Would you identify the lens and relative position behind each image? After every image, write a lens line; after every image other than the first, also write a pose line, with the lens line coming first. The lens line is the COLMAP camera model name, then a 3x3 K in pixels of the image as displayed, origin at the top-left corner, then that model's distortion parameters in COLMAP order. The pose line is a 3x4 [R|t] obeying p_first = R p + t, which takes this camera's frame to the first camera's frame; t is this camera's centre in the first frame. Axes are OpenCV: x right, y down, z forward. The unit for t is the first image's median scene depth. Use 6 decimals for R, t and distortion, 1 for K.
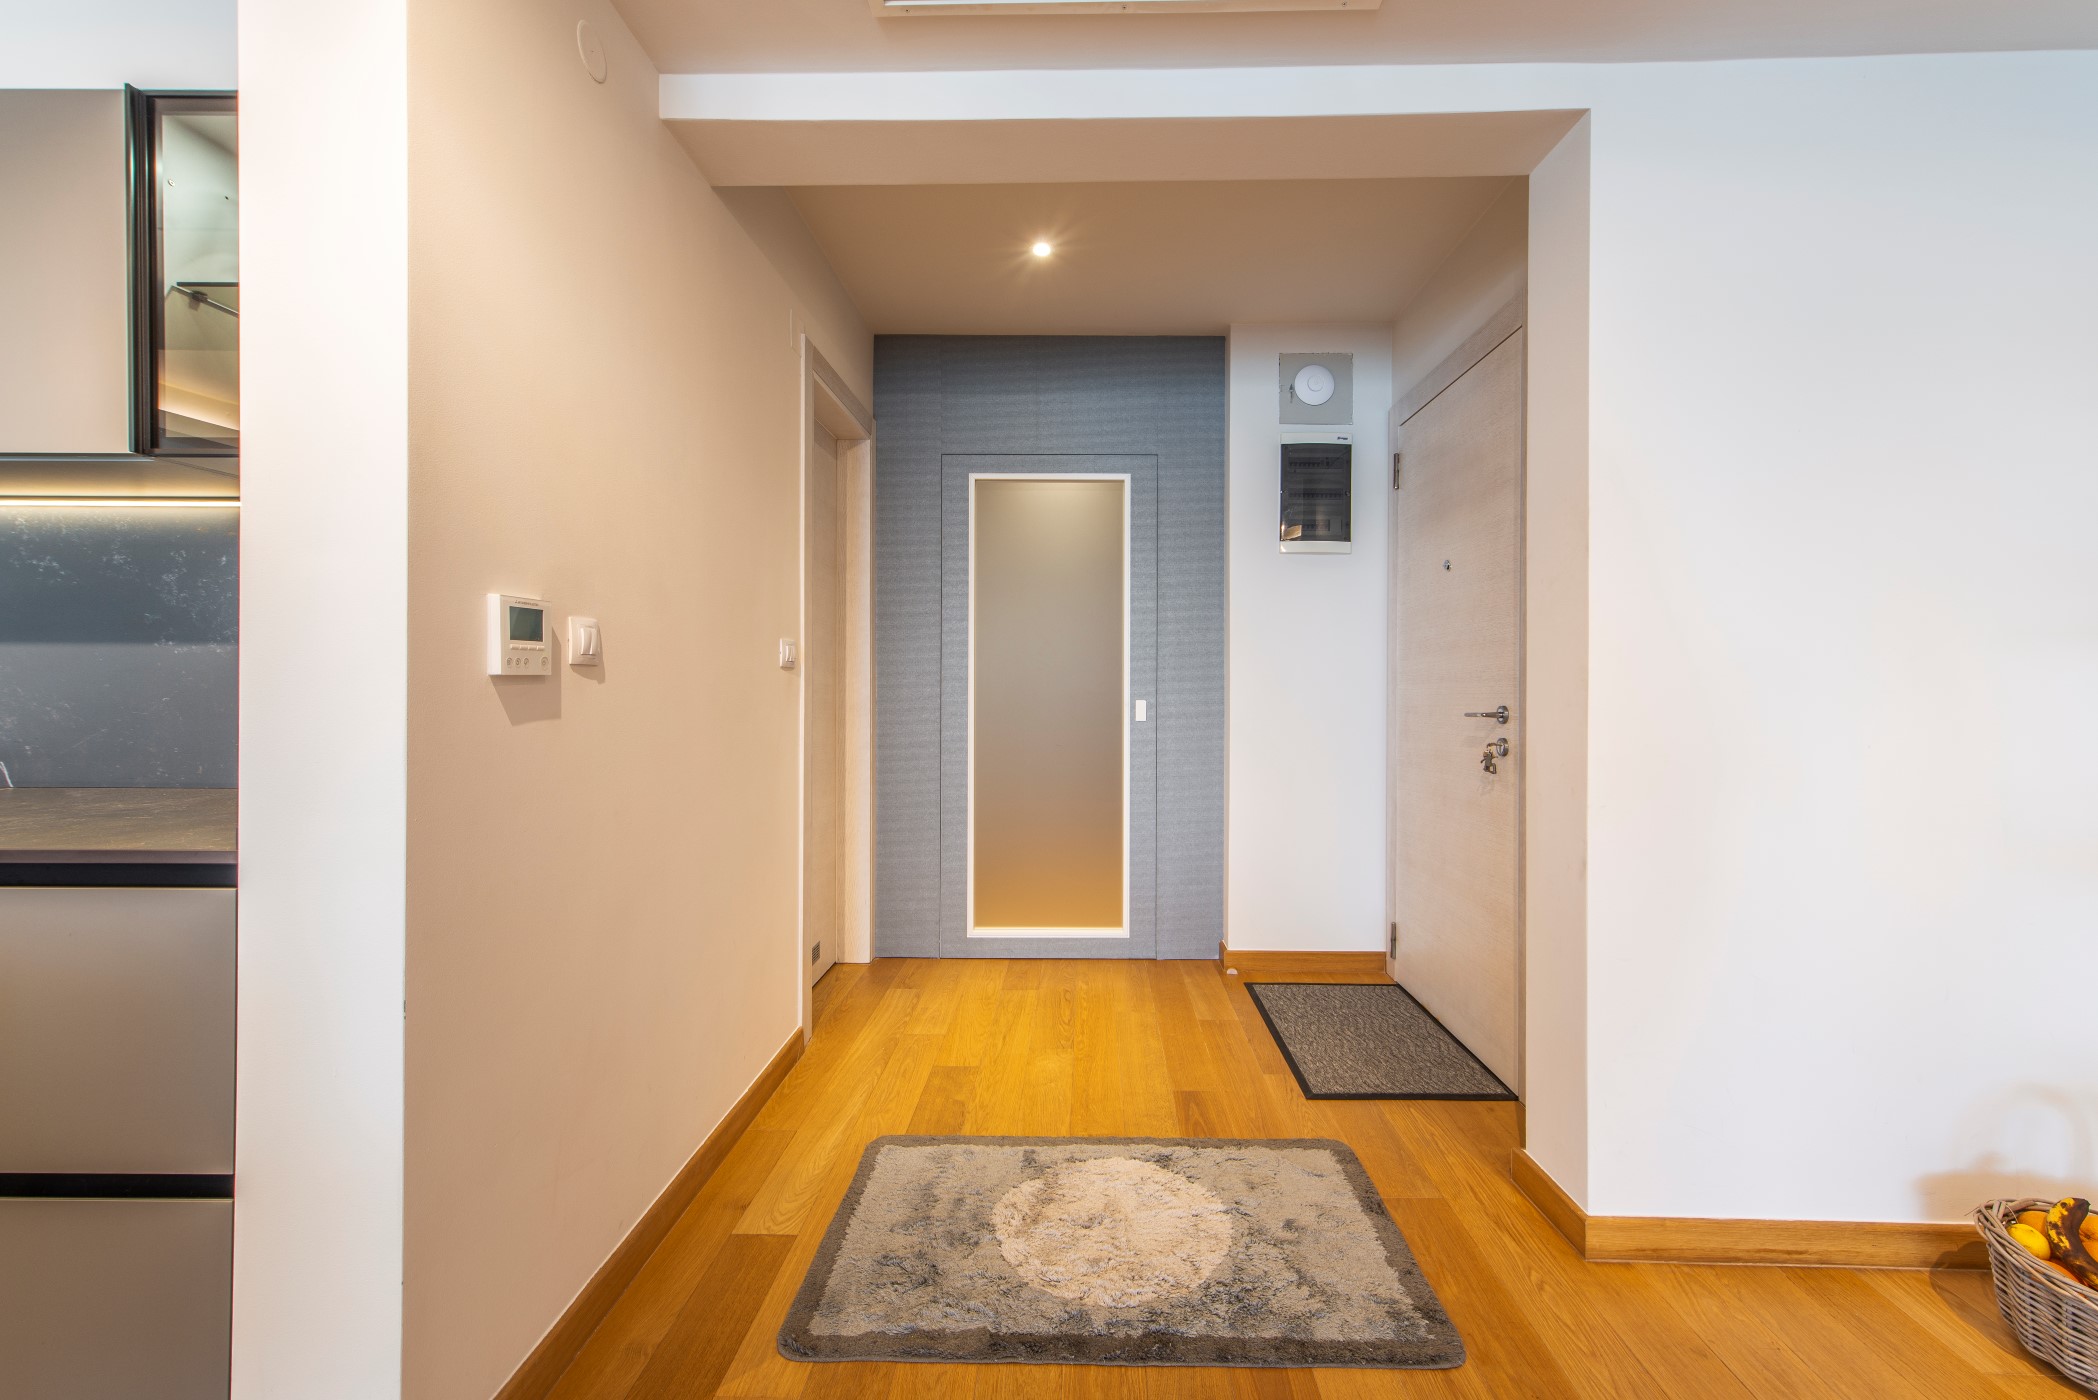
lens RADIAL K [[832.0, 0, 1054.0], [0, 832.0, 692.4], [0, 0, 1]] dist [0.008863, 0.000175]
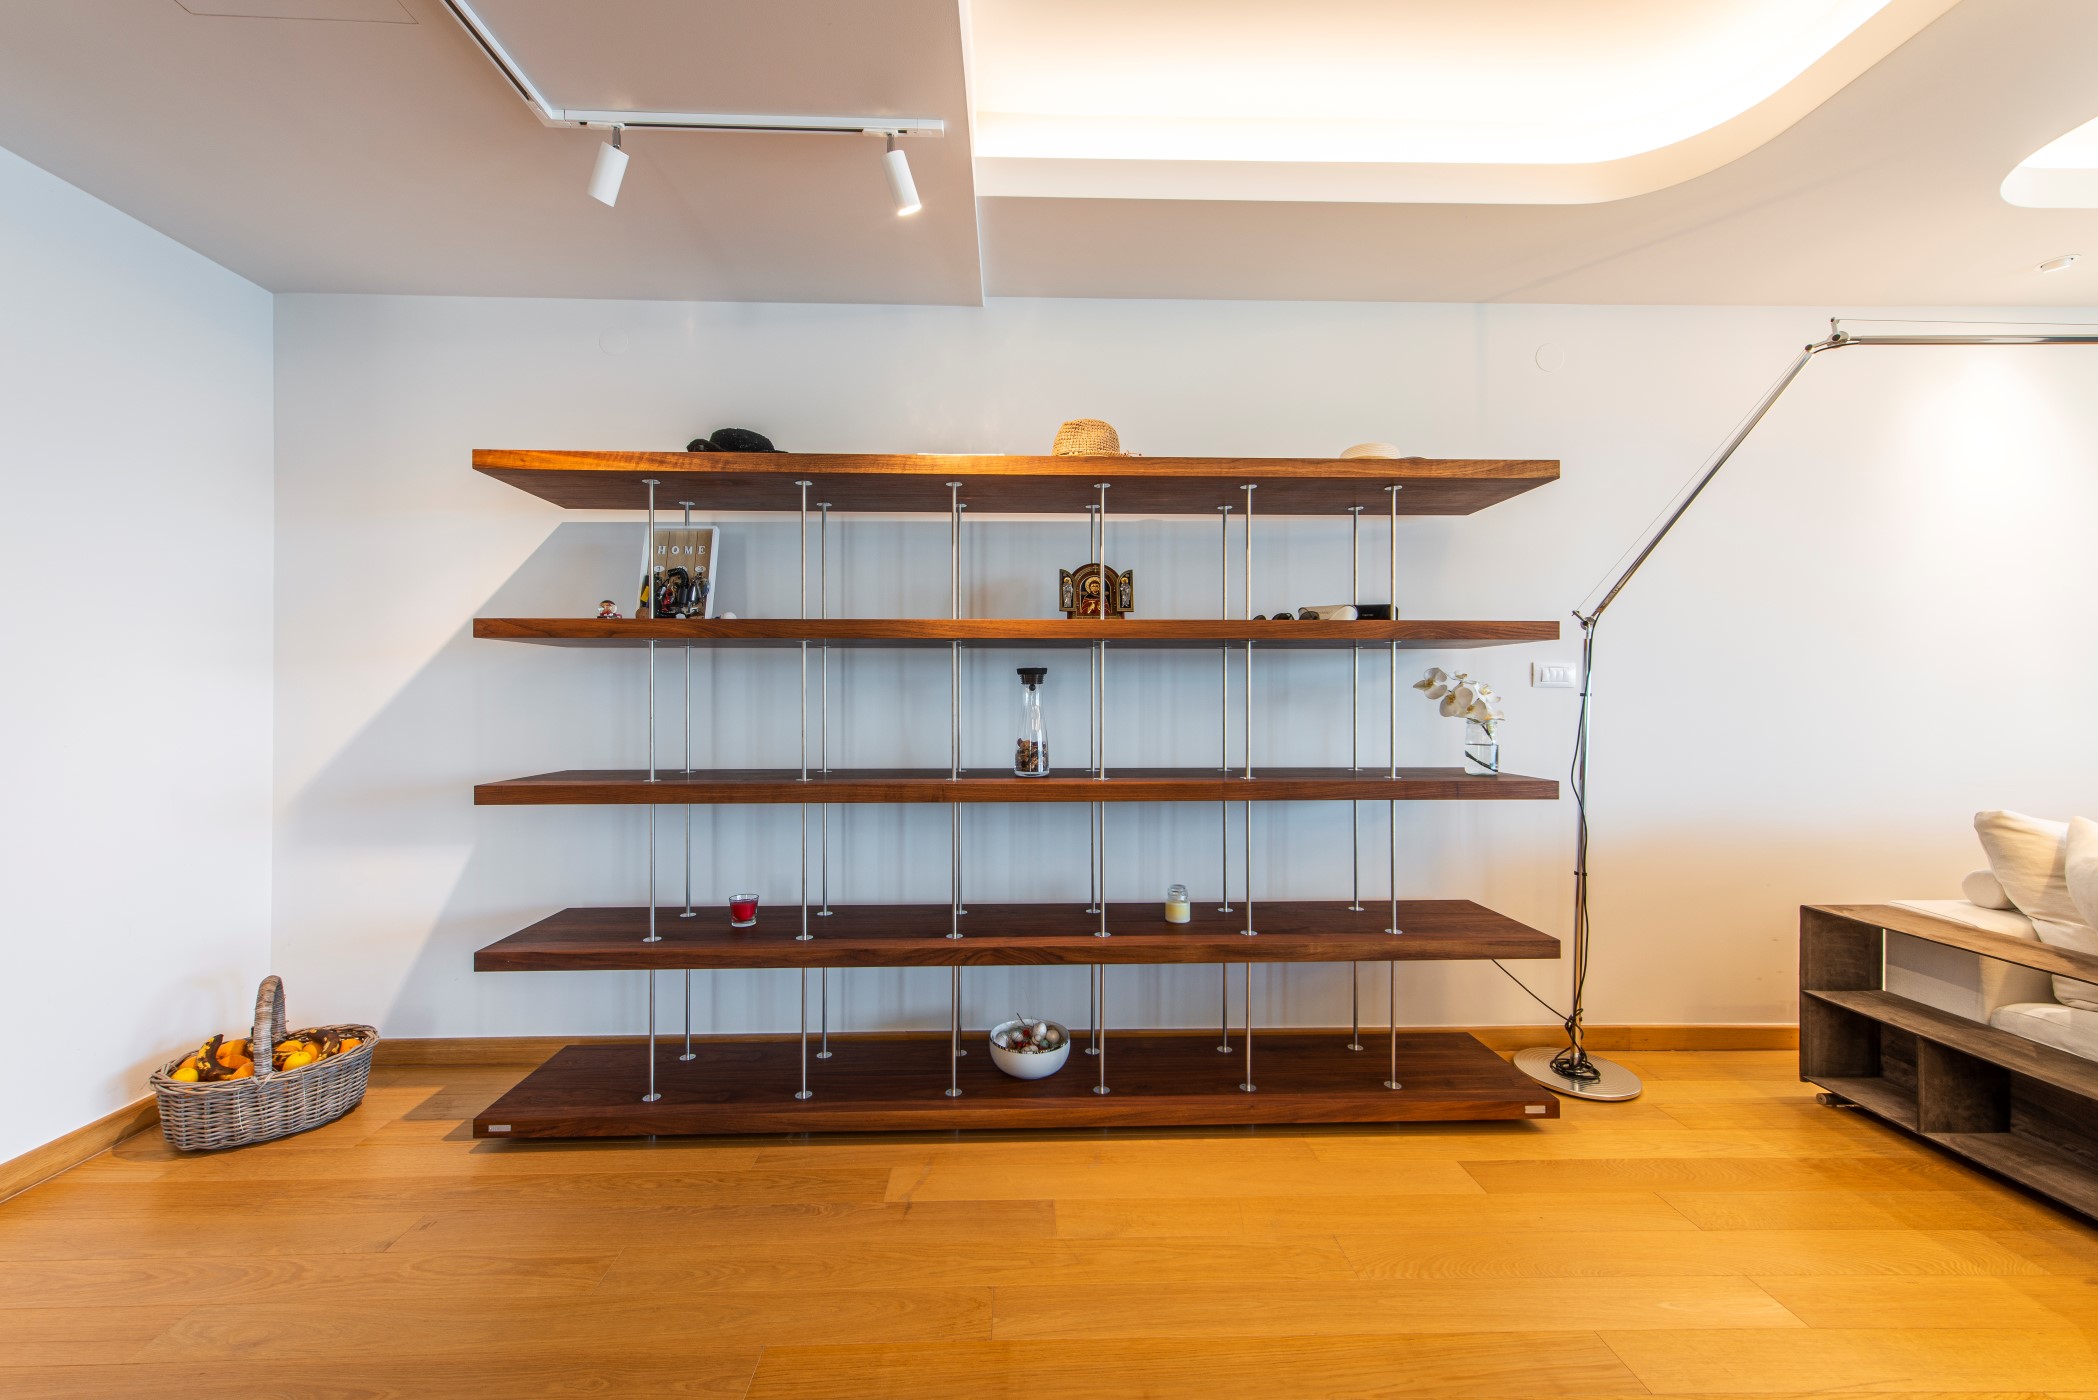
lens RADIAL K [[832.0, 0, 1046.1], [0, 832.0, 695.4], [0, 0, 1]] dist [0.008863, 0.000175]
pose [[-0.076427, 0.001764, 0.997074, -0.389499], [0.002226, 0.999996, -0.001599, 0.001734], [-0.997073, 0.002097, -0.076431, -0.354820]]
